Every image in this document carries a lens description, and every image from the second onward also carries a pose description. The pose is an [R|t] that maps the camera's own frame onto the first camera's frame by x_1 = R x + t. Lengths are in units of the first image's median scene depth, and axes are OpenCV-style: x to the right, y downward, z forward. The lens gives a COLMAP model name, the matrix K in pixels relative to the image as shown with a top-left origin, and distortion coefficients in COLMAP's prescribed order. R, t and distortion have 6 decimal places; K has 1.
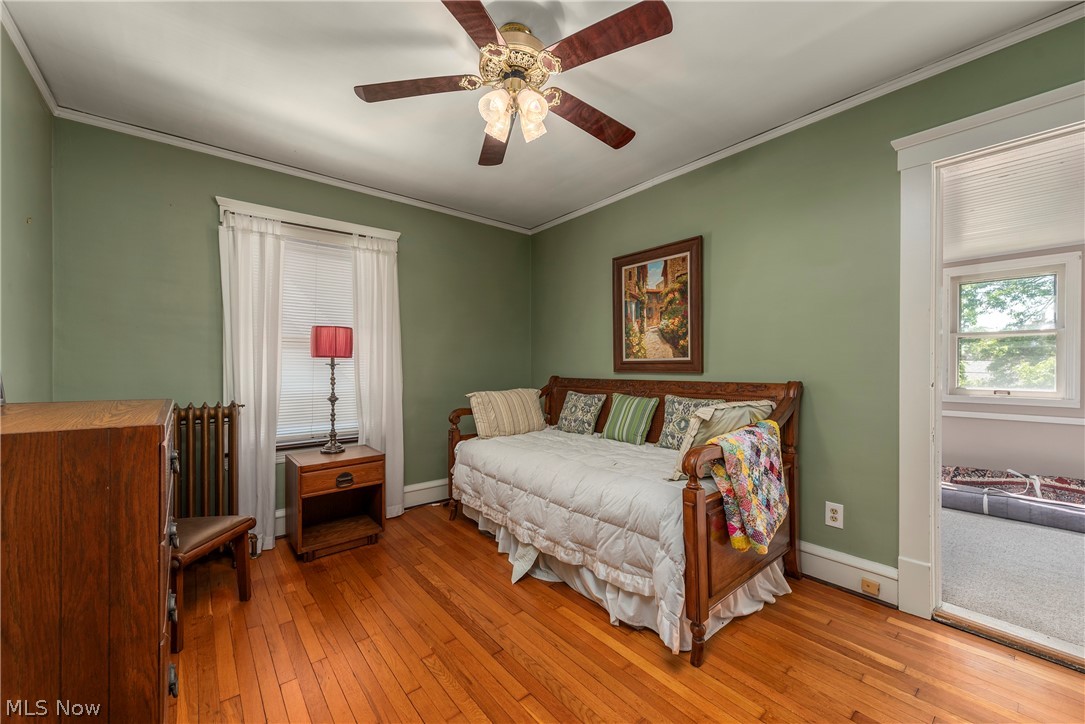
lens RADIAL K [[433.5, 0, 543.9], [0, 433.5, 364.9], [0, 0, 1]] dist [-0.000533, 0.000364]
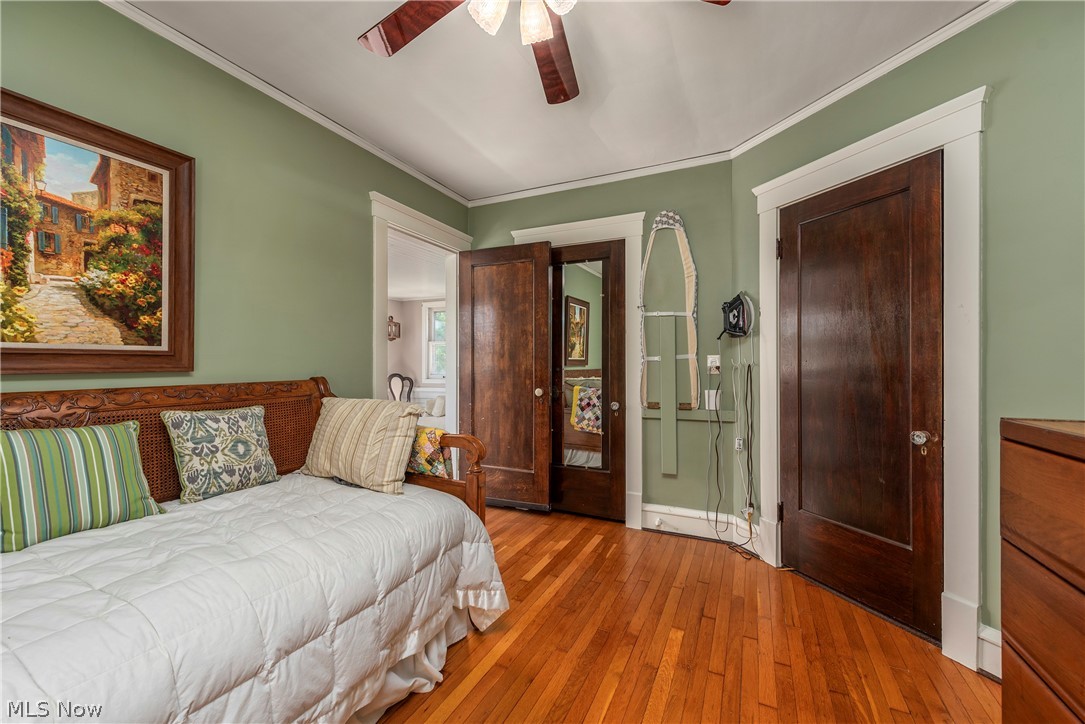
lens RADIAL K [[433.5, 0, 544.1], [0, 433.5, 362.1], [0, 0, 1]] dist [-0.000533, 0.000364]
pose [[-0.416375, 0.000071, 0.909193, -0.414606], [-0.006907, 0.999971, -0.003242, 0.002988], [-0.909167, -0.007630, -0.416363, 0.745486]]
